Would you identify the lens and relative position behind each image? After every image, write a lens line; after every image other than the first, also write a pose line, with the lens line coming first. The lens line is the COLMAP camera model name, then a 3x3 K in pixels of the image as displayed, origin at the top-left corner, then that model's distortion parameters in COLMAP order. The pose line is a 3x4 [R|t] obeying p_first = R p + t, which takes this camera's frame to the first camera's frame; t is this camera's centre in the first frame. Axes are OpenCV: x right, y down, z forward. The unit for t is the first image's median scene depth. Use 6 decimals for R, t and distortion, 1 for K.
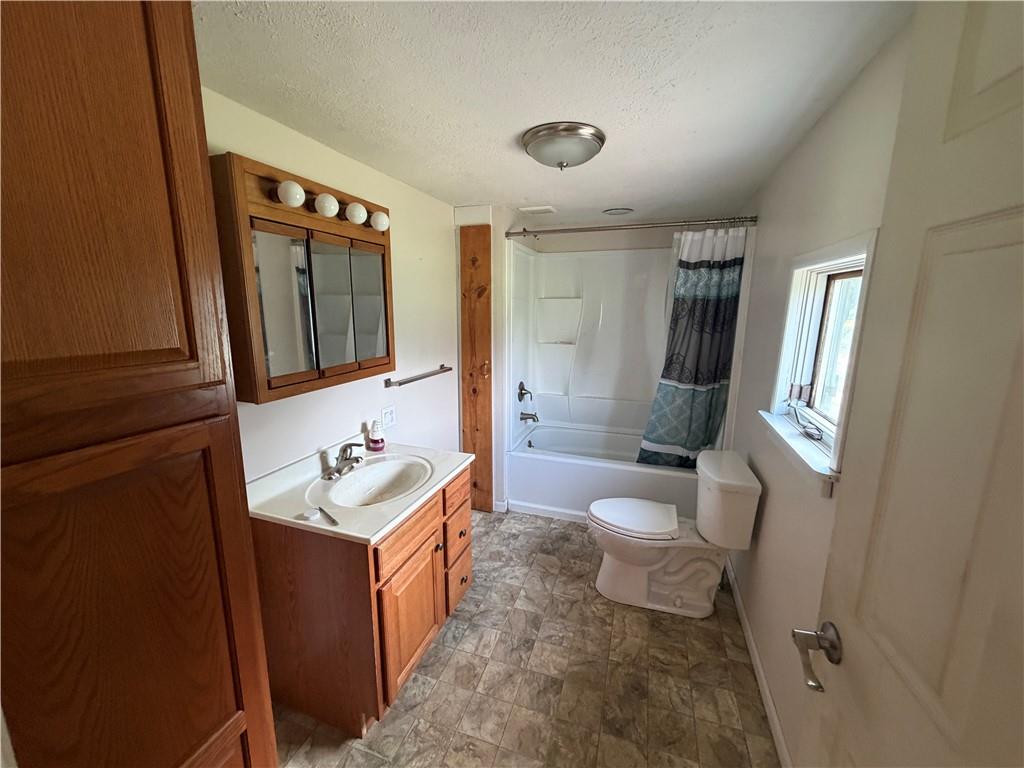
lens RADIAL K [[406.5, 0, 511.7], [0, 406.5, 381.5], [0, 0, 1]] dist [-0.000233, 0.000466]
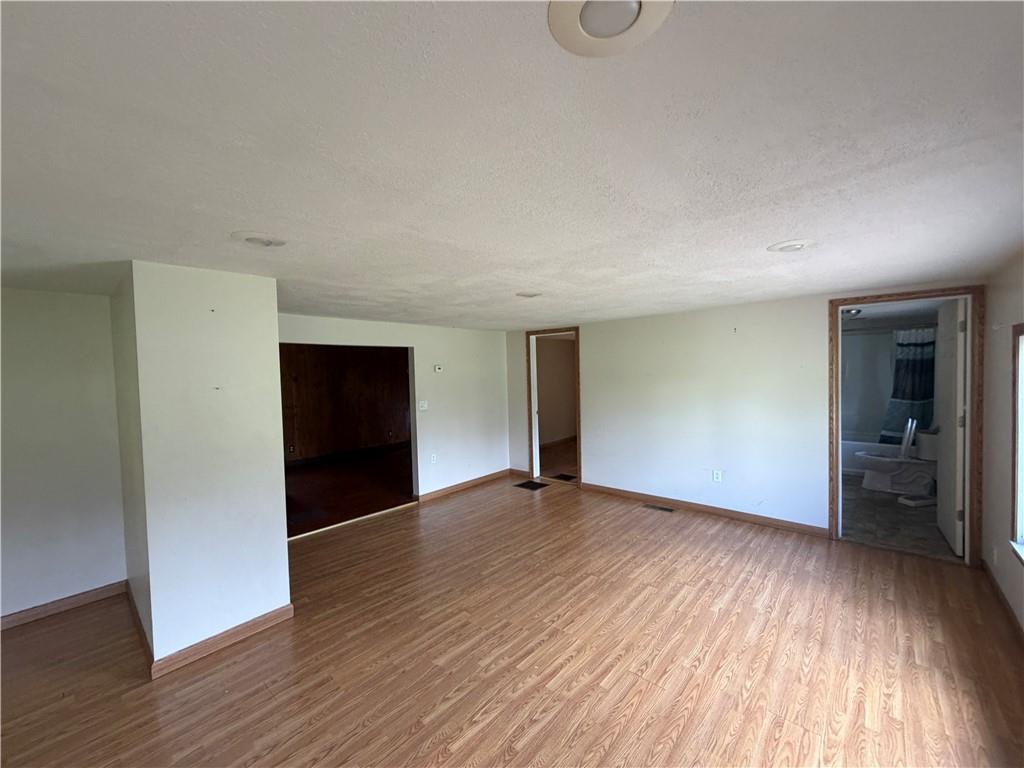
lens RADIAL K [[406.5, 0, 512.8], [0, 406.5, 380.2], [0, 0, 1]] dist [-0.000233, 0.000466]
pose [[0.926060, -0.003249, -0.377363, -0.679860], [-0.060110, 0.985926, -0.156000, 0.365649], [0.372559, 0.167149, 0.912831, -1.736756]]
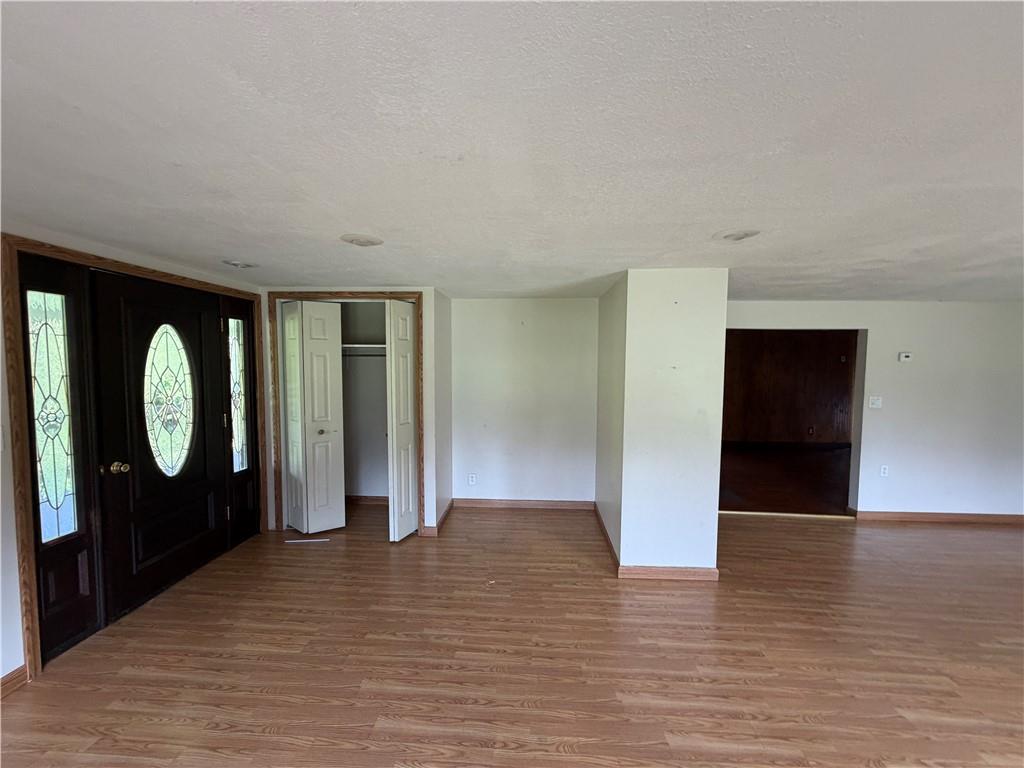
lens RADIAL K [[406.5, 0, 511.9], [0, 406.5, 389.0], [0, 0, 1]] dist [-0.000233, 0.000466]
pose [[0.275082, 0.084816, -0.957672, -0.891122], [-0.201346, 0.979094, 0.028878, 0.547580], [0.940101, 0.184879, 0.286409, -2.638429]]
